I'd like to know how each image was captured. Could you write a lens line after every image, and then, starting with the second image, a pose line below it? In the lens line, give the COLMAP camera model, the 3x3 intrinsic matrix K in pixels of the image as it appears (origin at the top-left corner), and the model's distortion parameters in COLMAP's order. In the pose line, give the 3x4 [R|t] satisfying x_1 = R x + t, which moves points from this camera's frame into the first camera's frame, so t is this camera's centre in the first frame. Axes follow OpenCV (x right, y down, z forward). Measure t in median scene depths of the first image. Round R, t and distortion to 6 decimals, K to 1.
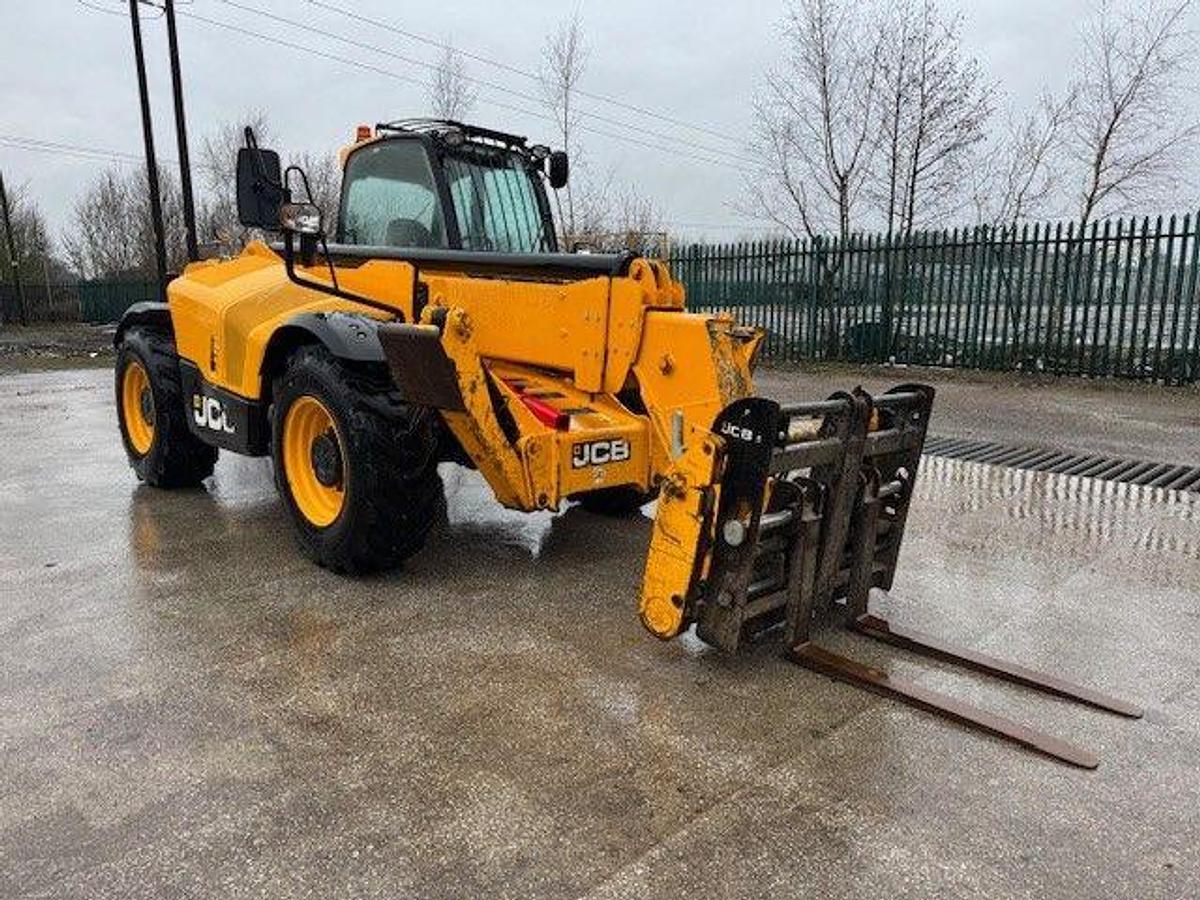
lens RADIAL K [[835.1, 0, 600.0], [0, 835.1, 450.0], [0, 0, 1]] dist [0.028203, -0.001159]
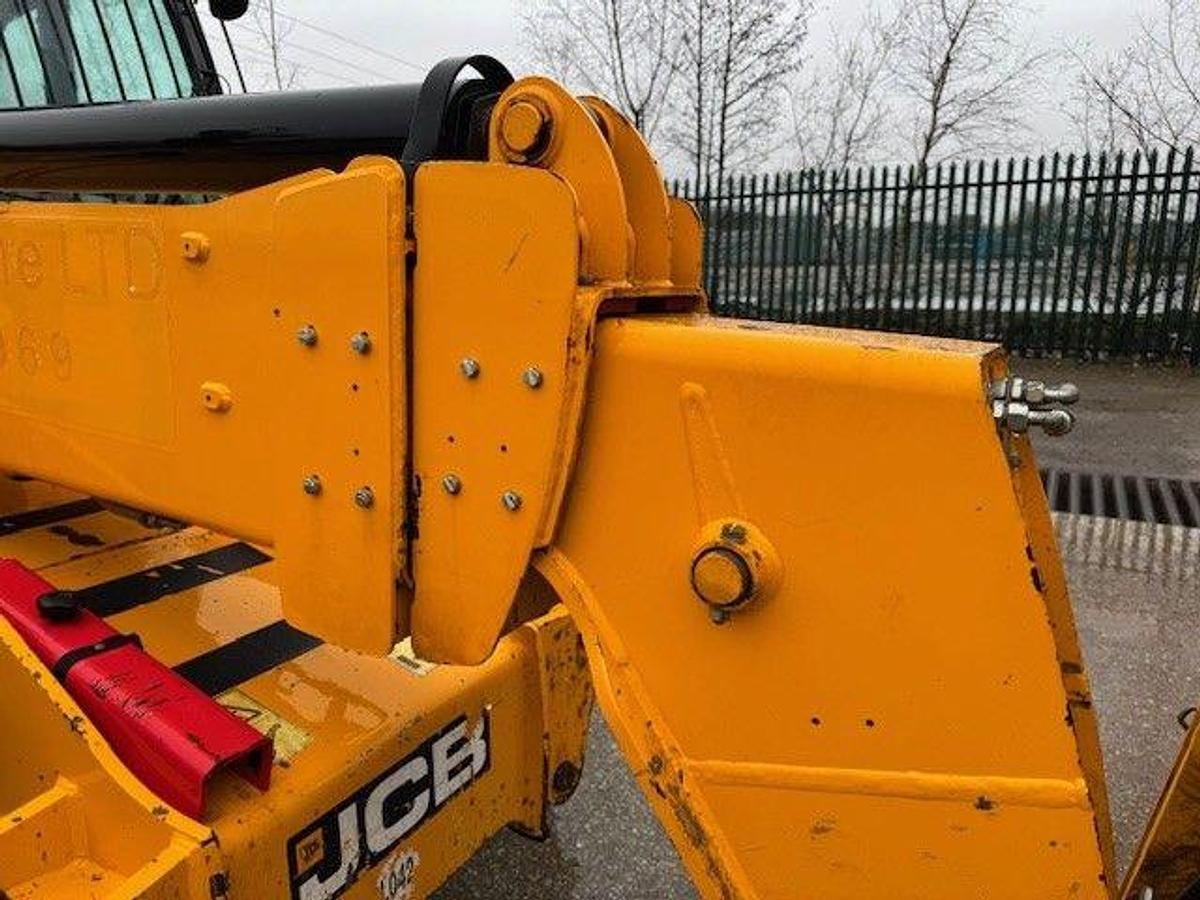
lens RADIAL K [[835.1, 0, 600.0], [0, 835.1, 450.0], [0, 0, 1]] dist [0.028203, -0.001159]
pose [[0.956672, -0.070320, 0.282548, -0.002476], [0.057708, 0.996940, 0.052722, -0.049849], [-0.285391, -0.034133, 0.957803, 0.275689]]
